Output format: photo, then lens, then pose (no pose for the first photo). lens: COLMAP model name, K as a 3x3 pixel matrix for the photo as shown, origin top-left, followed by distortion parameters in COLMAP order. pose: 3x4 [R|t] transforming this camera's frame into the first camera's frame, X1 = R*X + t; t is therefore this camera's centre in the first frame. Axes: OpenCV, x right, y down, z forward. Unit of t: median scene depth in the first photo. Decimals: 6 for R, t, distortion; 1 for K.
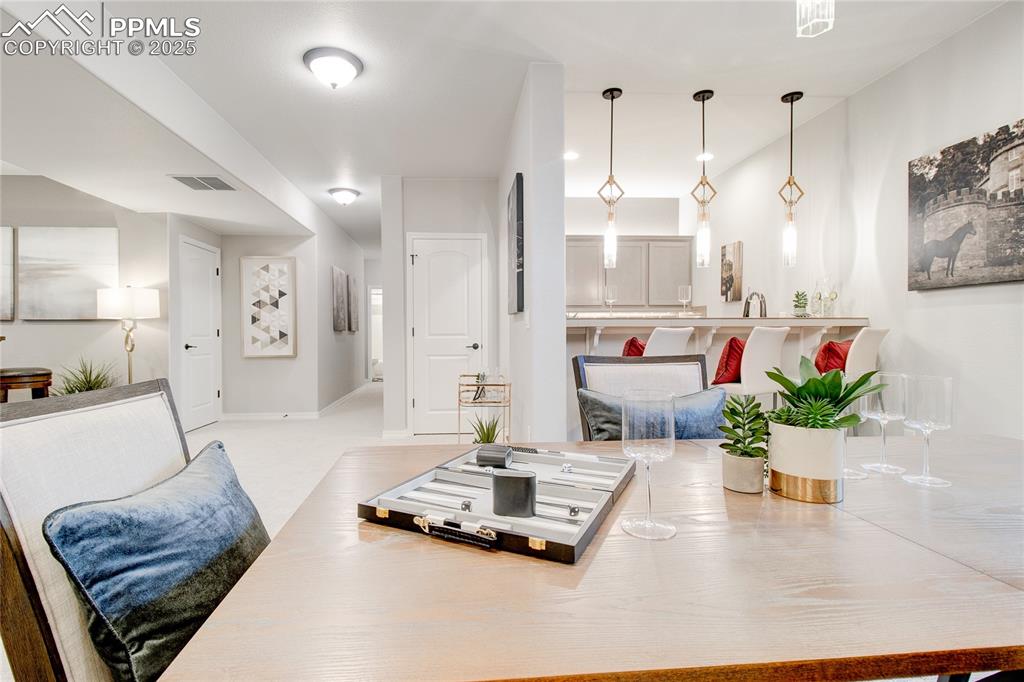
lens RADIAL K [[480.9, 0, 480.2], [0, 480.9, 340.3], [0, 0, 1]] dist [0.016099, -0.008625]
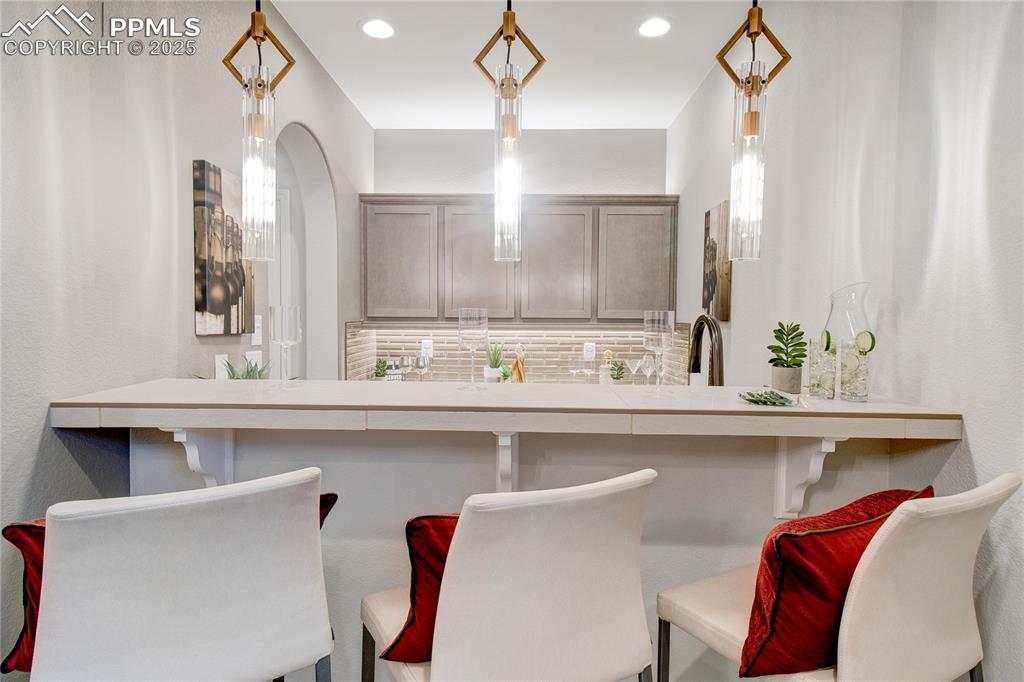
lens RADIAL K [[557.6, 0, 512.4], [0, 557.6, 337.4], [0, 0, 1]] dist [0.008185, 0.000364]
pose [[0.996602, 0.012104, -0.081480, 0.522706], [-0.011130, 0.999861, 0.012386, -0.100764], [0.081618, -0.011437, 0.996598, 0.589753]]
